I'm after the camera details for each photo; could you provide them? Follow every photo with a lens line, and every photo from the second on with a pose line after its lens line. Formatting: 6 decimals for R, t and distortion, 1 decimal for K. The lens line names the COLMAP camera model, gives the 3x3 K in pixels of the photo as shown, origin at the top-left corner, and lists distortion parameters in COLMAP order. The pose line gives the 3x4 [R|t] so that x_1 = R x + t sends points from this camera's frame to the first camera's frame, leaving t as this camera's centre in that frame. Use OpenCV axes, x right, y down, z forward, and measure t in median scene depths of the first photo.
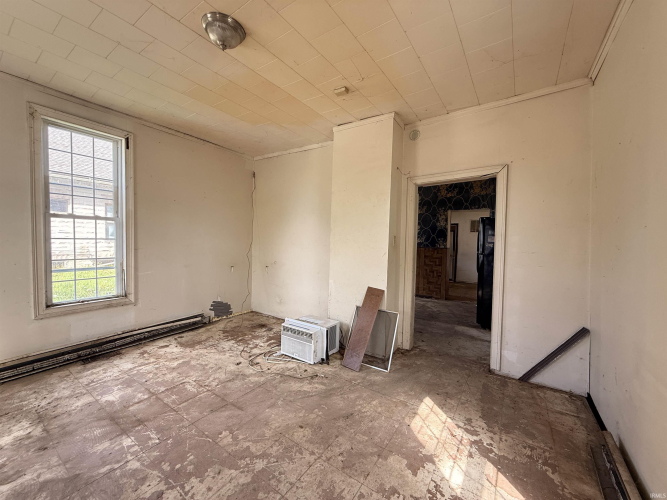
lens RADIAL K [[266.6, 0, 331.9], [0, 266.6, 249.1], [0, 0, 1]] dist [-0.000866, 0.000138]
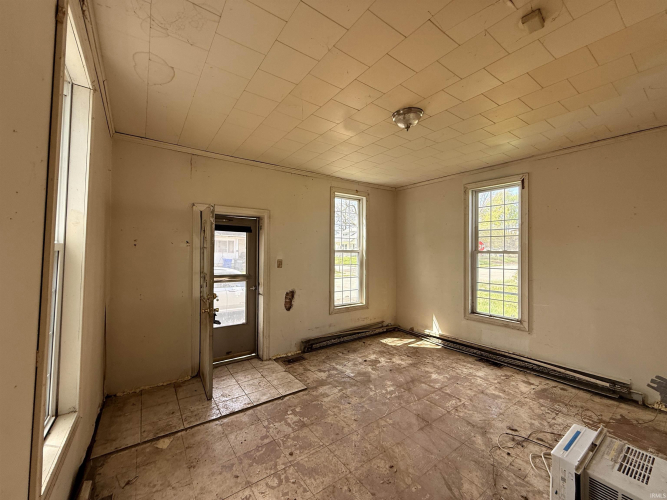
lens RADIAL K [[266.6, 0, 331.9], [0, 266.6, 249.1], [0, 0, 1]] dist [-0.000866, 0.000138]
pose [[-0.338956, -0.029996, -0.940324, 0.603048], [-0.050343, 0.998638, -0.013709, -0.078982], [0.939454, 0.042692, -0.340004, 0.717494]]
